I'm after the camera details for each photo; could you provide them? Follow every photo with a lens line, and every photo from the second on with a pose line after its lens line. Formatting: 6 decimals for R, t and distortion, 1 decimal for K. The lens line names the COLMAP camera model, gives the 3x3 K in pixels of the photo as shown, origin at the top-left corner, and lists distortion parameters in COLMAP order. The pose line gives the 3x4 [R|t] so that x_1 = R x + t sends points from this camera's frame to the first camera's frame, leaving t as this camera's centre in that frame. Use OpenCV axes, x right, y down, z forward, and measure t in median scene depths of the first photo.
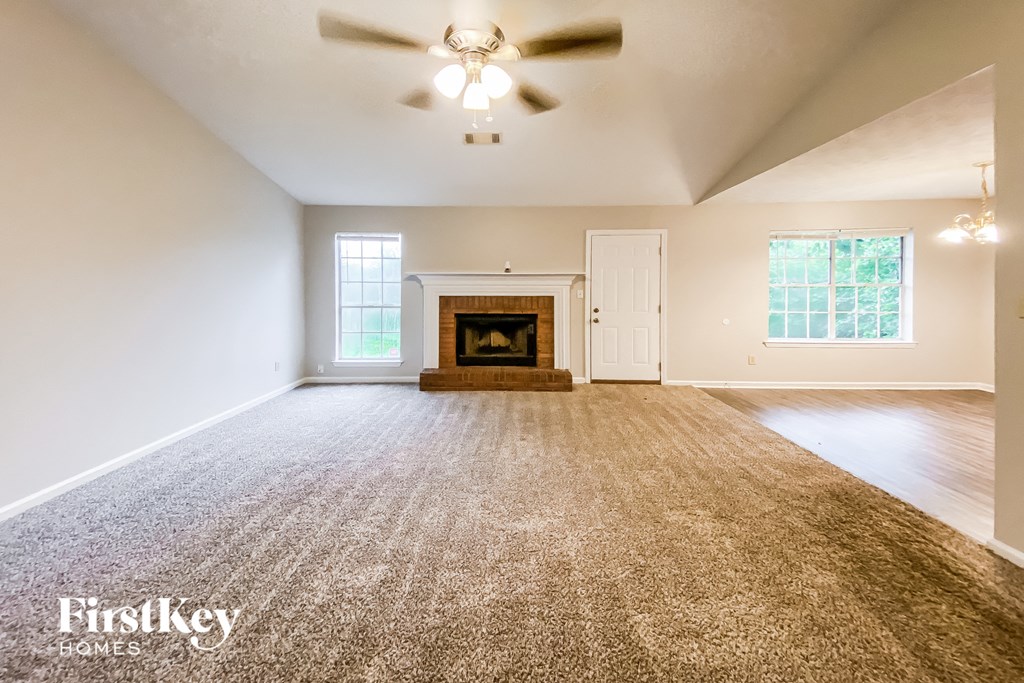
lens RADIAL K [[394.7, 0, 491.8], [0, 394.7, 301.5], [0, 0, 1]] dist [0.017827, 0.000036]
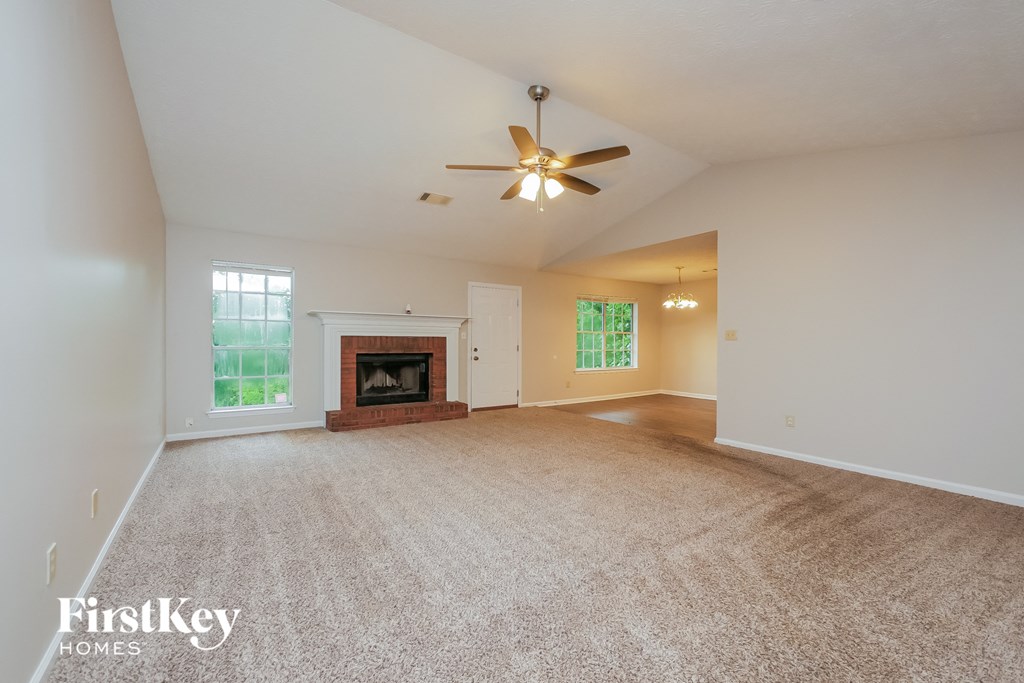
lens RADIAL K [[429.5, 0, 504.9], [0, 429.5, 341.7], [0, 0, 1]] dist [-0.003124, 0.000019]
pose [[0.807615, 0.004376, 0.589694, -0.432049], [0.015646, 0.999461, -0.028845, 0.037643], [-0.589503, 0.032522, 0.807111, -0.099627]]
